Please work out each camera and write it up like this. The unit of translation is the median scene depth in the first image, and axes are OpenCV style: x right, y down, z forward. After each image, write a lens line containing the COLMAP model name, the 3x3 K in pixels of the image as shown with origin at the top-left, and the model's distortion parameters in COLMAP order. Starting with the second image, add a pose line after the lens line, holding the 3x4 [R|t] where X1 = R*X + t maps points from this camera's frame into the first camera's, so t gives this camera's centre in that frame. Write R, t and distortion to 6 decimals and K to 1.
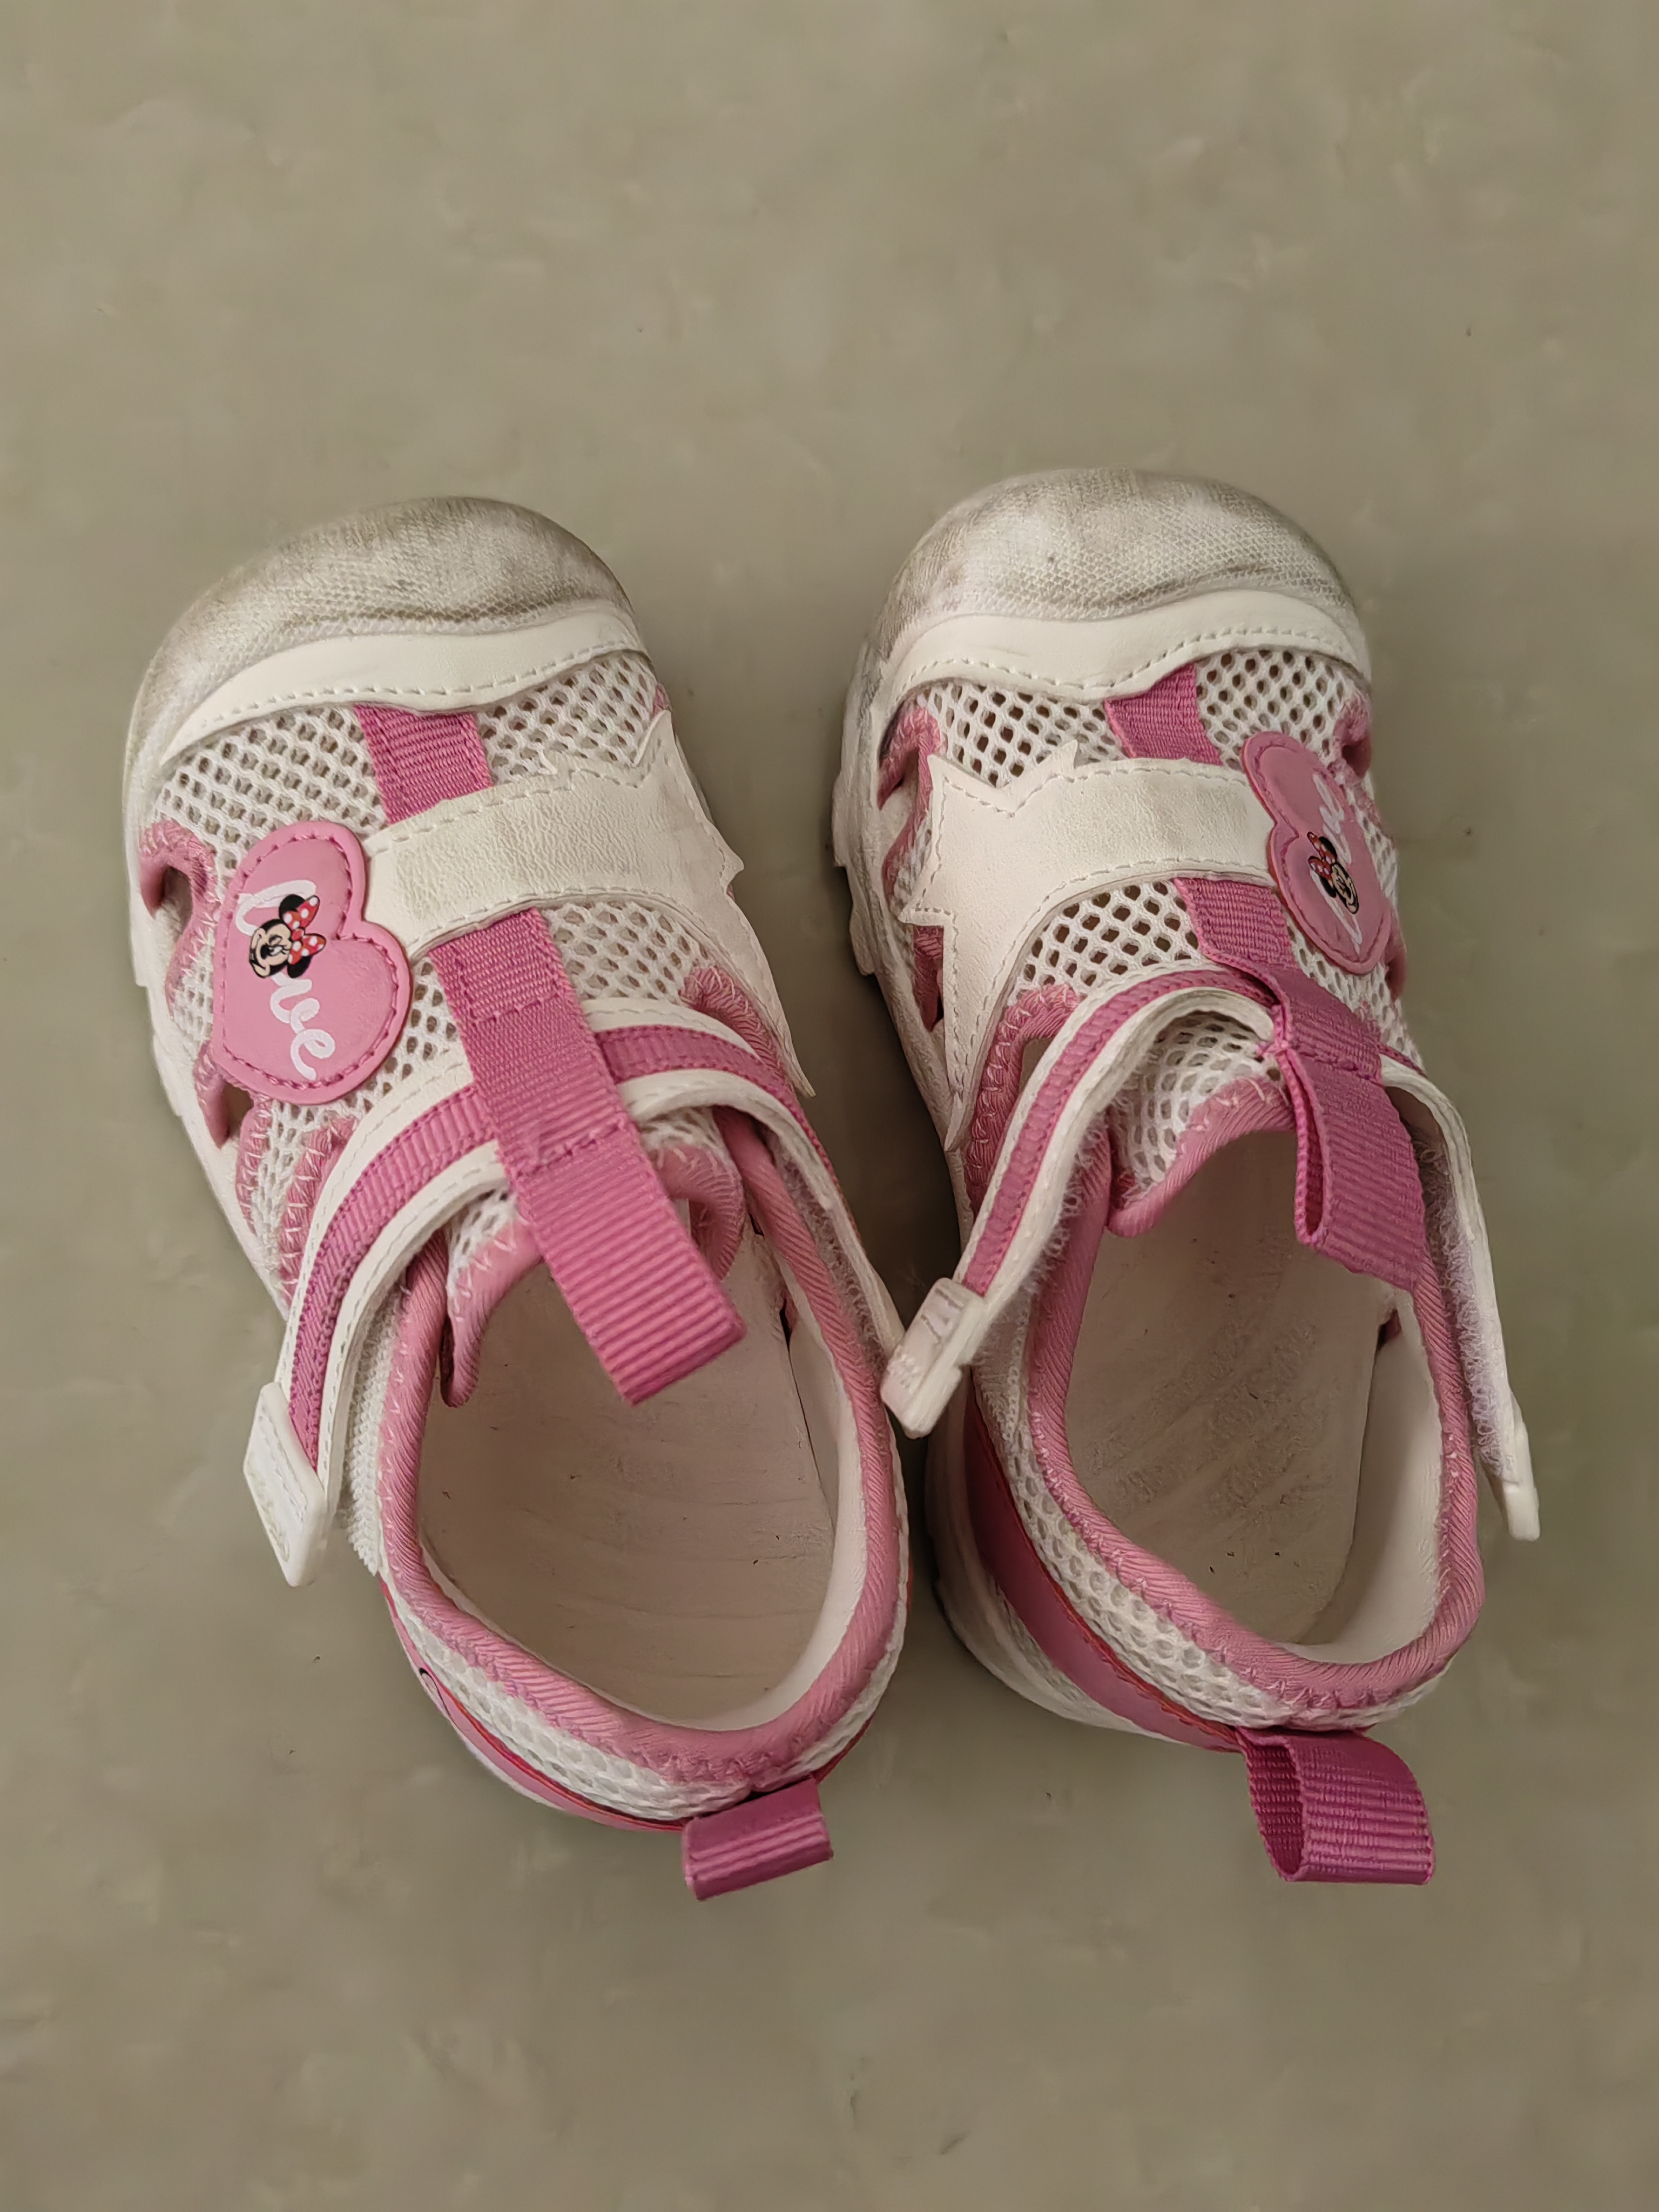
lens RADIAL K [[1807.2, 0, 829.5], [0, 1807.2, 1106.0], [0, 0, 1]] dist [-0.015262, -0.002923]
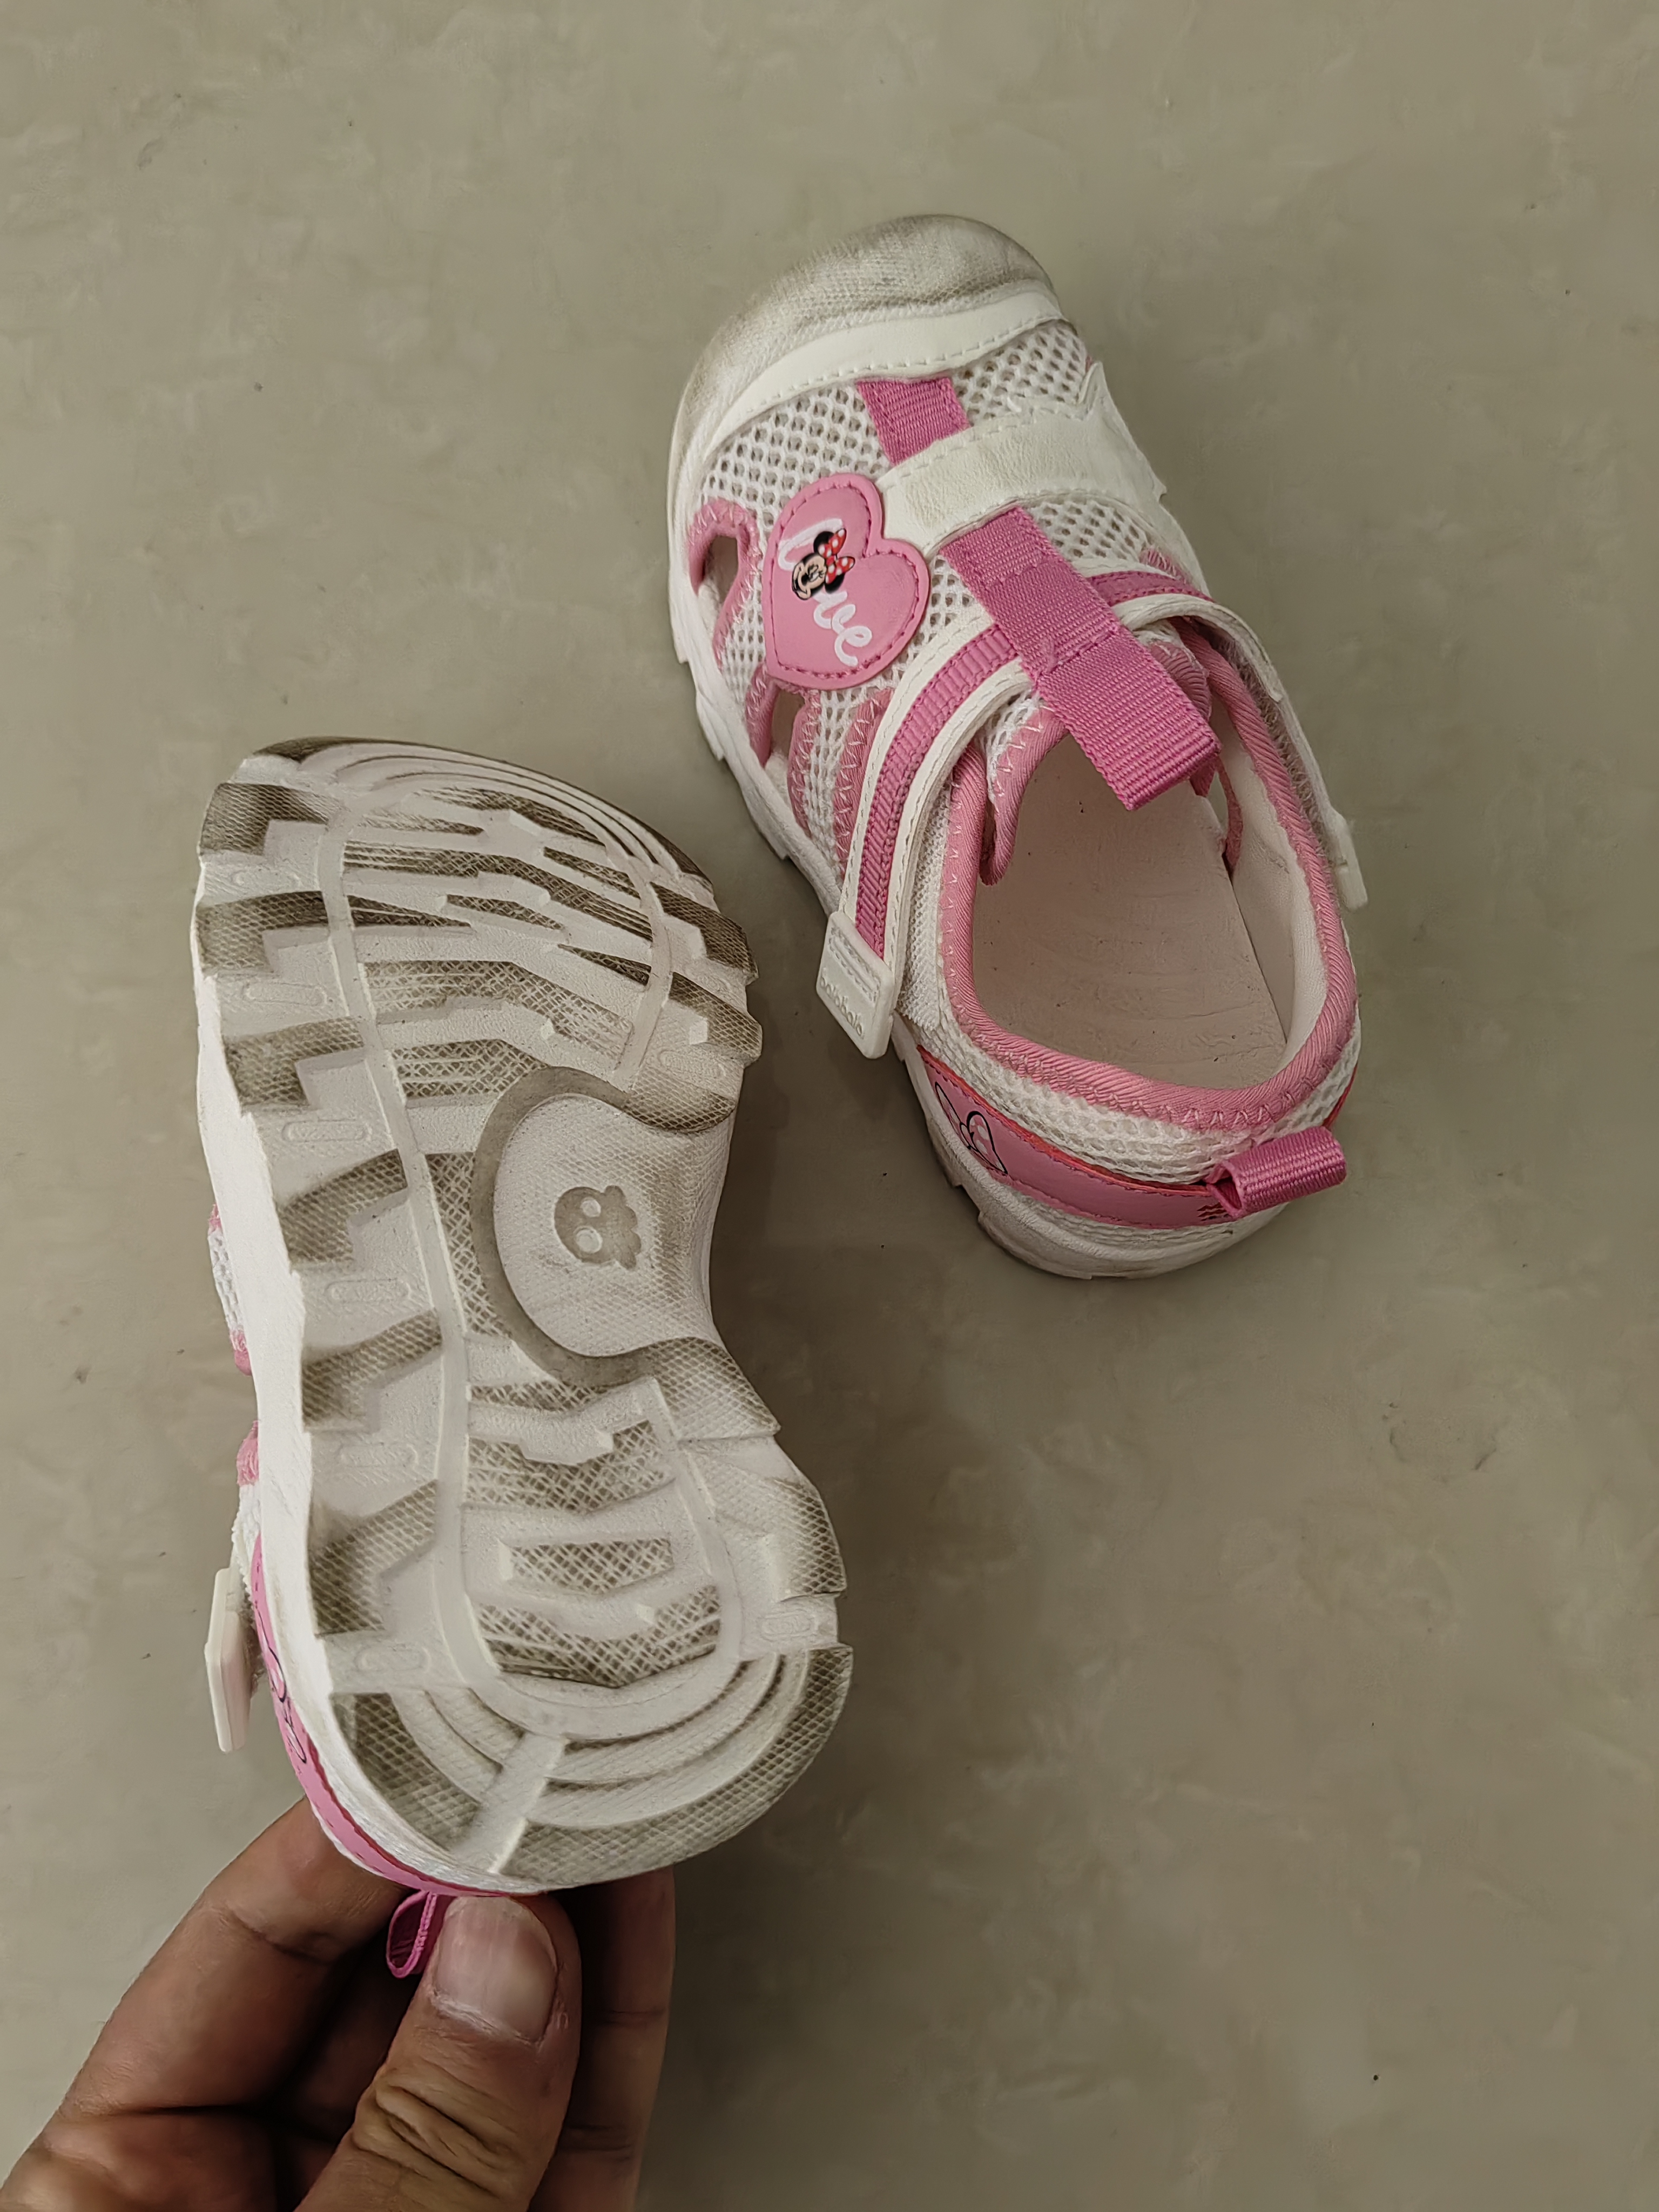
lens RADIAL K [[1807.2, 0, 829.5], [0, 1807.2, 1106.0], [0, 0, 1]] dist [-0.015262, -0.002923]
pose [[0.981949, -0.071139, -0.175259, -0.096948], [0.076368, 0.996808, 0.023267, 0.259667], [0.173045, -0.036232, 0.984247, -0.276807]]
